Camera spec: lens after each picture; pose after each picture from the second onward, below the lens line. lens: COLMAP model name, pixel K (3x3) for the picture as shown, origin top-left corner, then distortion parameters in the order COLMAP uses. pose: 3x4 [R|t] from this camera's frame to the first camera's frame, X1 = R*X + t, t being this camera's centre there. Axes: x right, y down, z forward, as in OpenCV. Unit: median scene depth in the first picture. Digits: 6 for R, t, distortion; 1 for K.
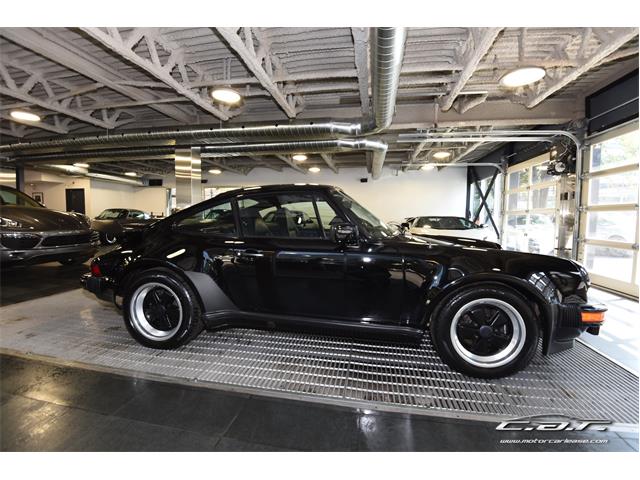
lens RADIAL K [[279.7, 0, 326.4], [0, 279.7, 261.6], [0, 0, 1]] dist [-0.000210, -0.015620]
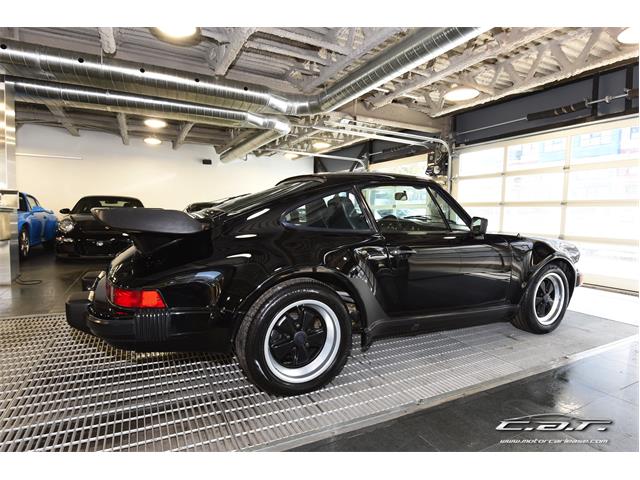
lens RADIAL K [[358.5, 0, 320.0], [0, 358.5, 240.0], [0, 0, 1]] dist [0.033027, -0.000475]
pose [[0.806673, -0.033914, 0.590025, -0.441795], [0.078004, 0.995728, -0.049412, -0.008816], [-0.585828, 0.085883, 0.805872, 0.086421]]
